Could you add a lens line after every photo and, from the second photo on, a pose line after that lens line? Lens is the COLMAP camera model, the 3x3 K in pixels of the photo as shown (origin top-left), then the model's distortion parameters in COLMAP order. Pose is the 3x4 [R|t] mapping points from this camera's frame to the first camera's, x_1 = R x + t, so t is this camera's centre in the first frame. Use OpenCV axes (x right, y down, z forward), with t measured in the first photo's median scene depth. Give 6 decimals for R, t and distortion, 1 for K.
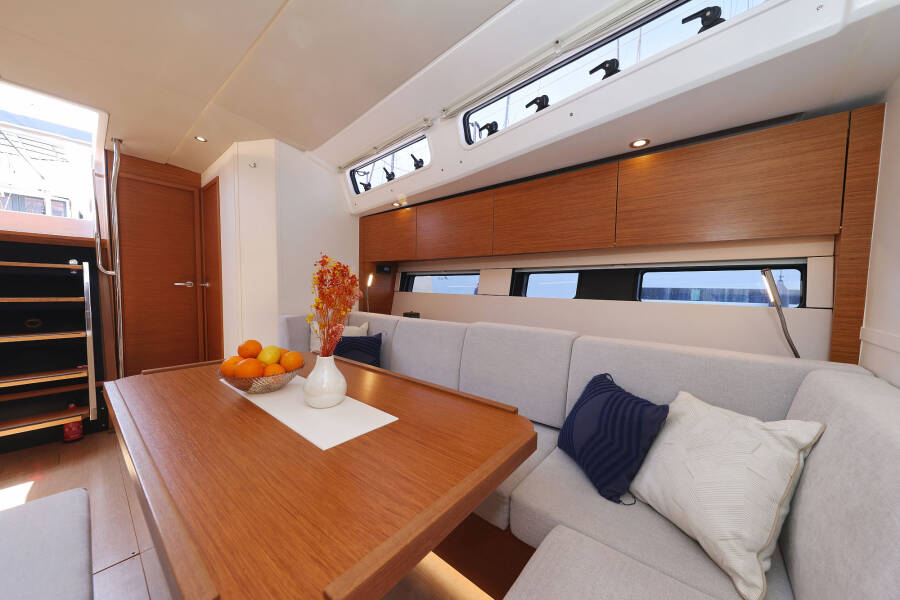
lens RADIAL K [[311.1, 0, 450.0], [0, 311.1, 300.0], [0, 0, 1]] dist [-0.000165, -0.000003]
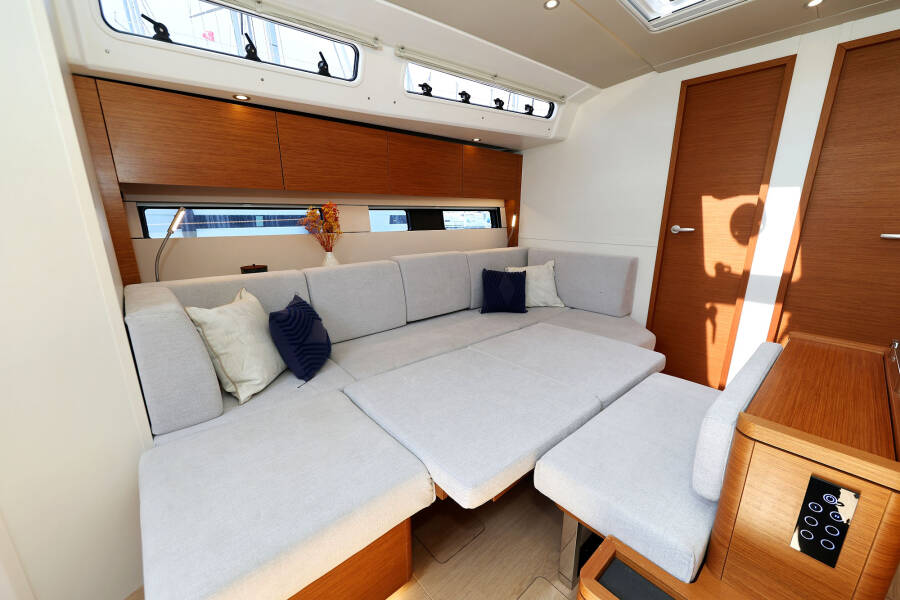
lens RADIAL K [[352.2, 0, 455.7], [0, 352.2, 309.1], [0, 0, 1]] dist [-0.000912, -0.000328]
pose [[0.142100, -0.272127, 0.951711, -1.109035], [0.045120, 0.962249, 0.268404, -0.078205], [-0.988823, 0.004802, 0.149014, 0.557583]]
